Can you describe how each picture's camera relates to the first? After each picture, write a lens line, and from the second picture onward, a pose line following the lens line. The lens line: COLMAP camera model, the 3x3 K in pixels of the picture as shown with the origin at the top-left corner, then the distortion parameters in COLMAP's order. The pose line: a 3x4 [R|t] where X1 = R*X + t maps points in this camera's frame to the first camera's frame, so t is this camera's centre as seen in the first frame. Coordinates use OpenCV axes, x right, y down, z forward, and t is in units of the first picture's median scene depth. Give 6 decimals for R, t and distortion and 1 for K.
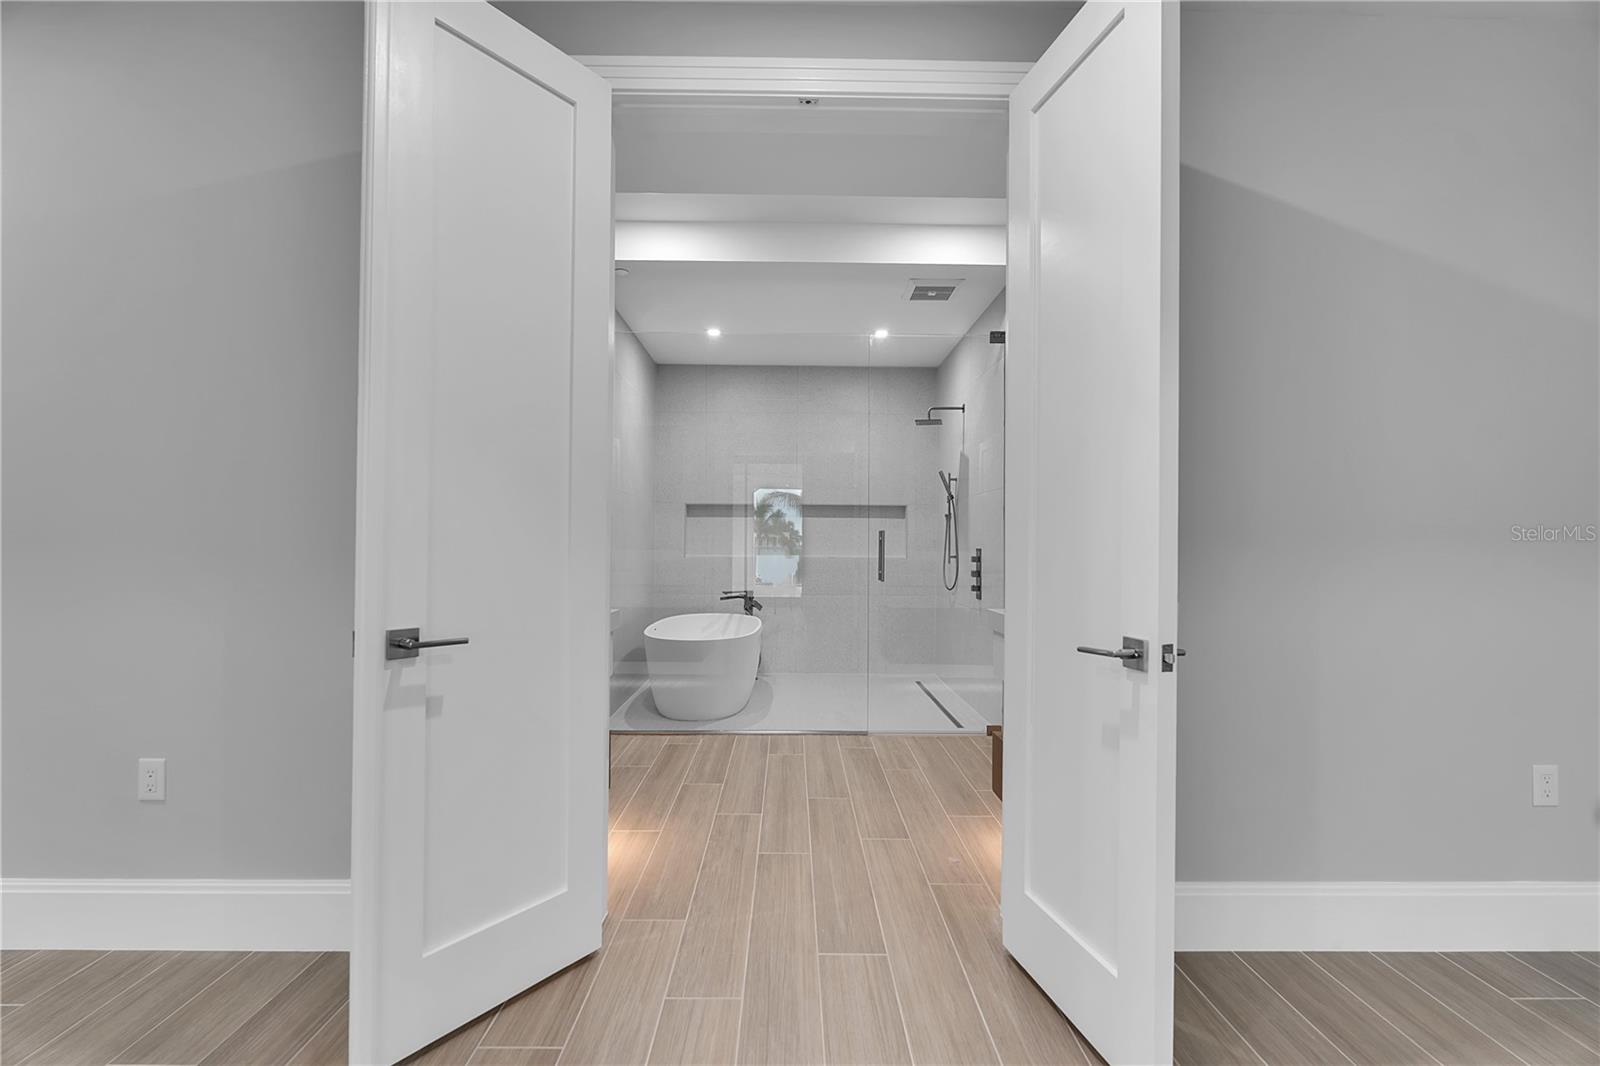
lens RADIAL K [[708.7, 0, 794.9], [0, 708.7, 534.7], [0, 0, 1]] dist [-0.003598, 0.000038]
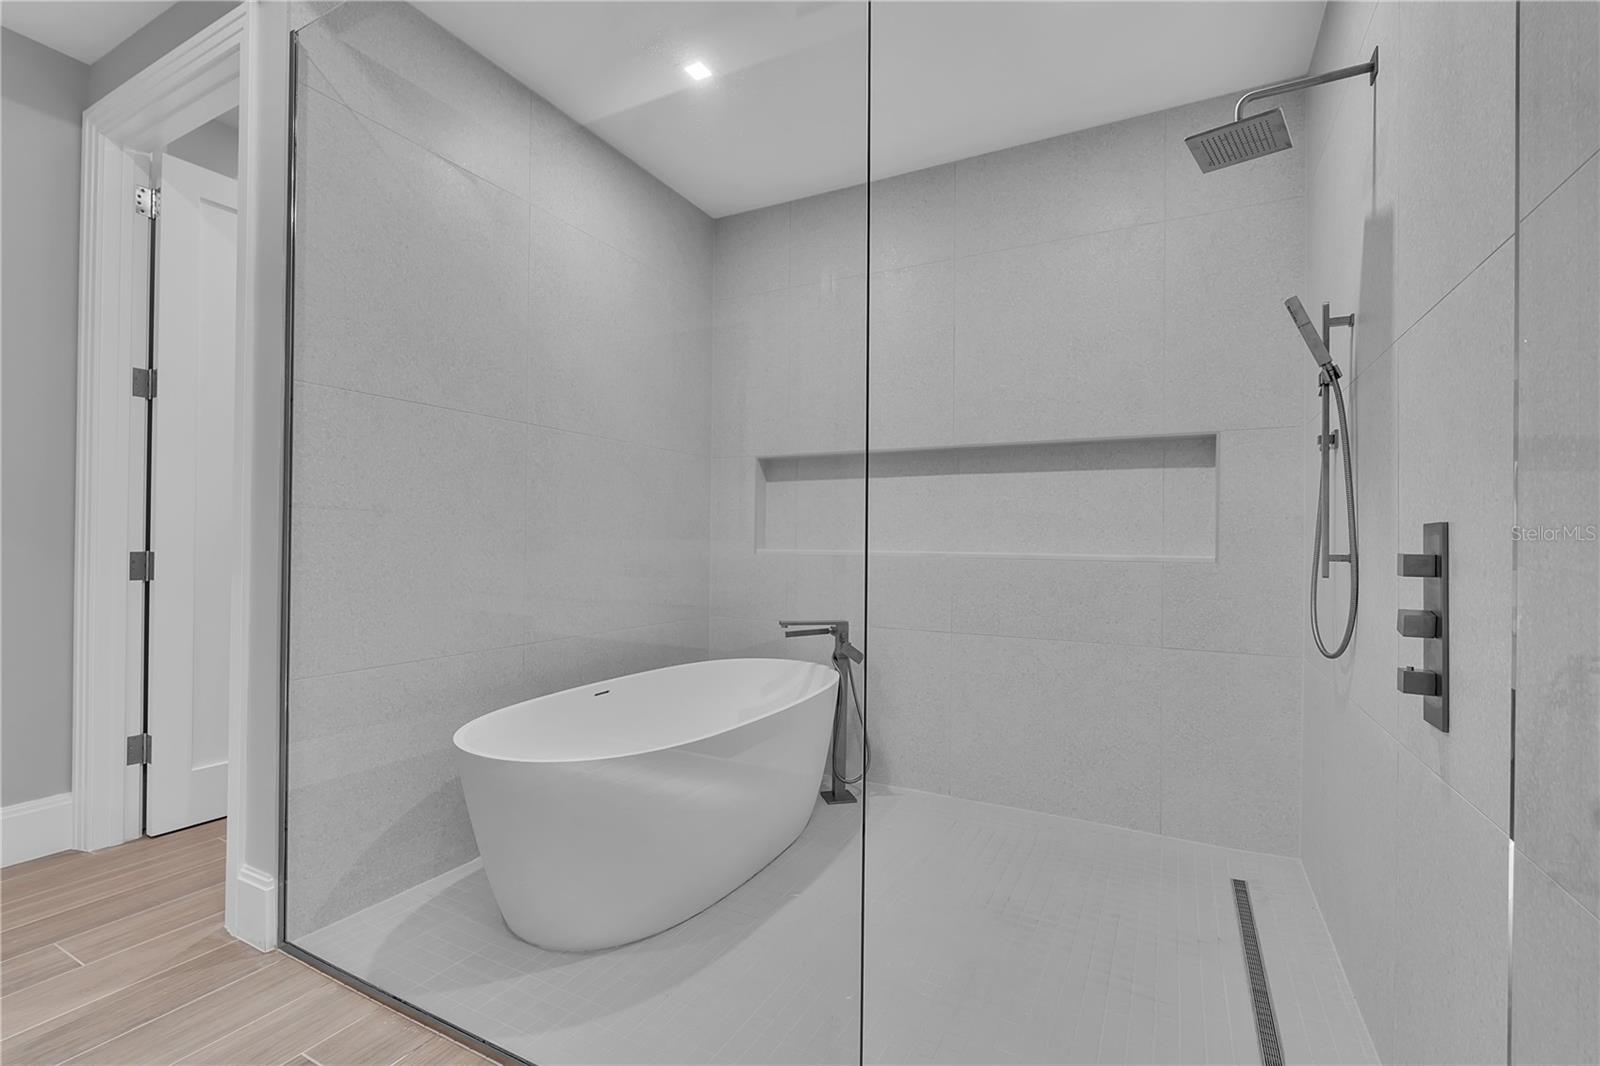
lens RADIAL K [[704.3, 0, 803.4], [0, 704.3, 540.2], [0, 0, 1]] dist [-0.007255, -0.000264]
pose [[0.881857, 0.001601, -0.471515, 0.157894], [0.000870, 0.999987, 0.005022, 0.021302], [0.471517, -0.004839, 0.881844, 0.598627]]
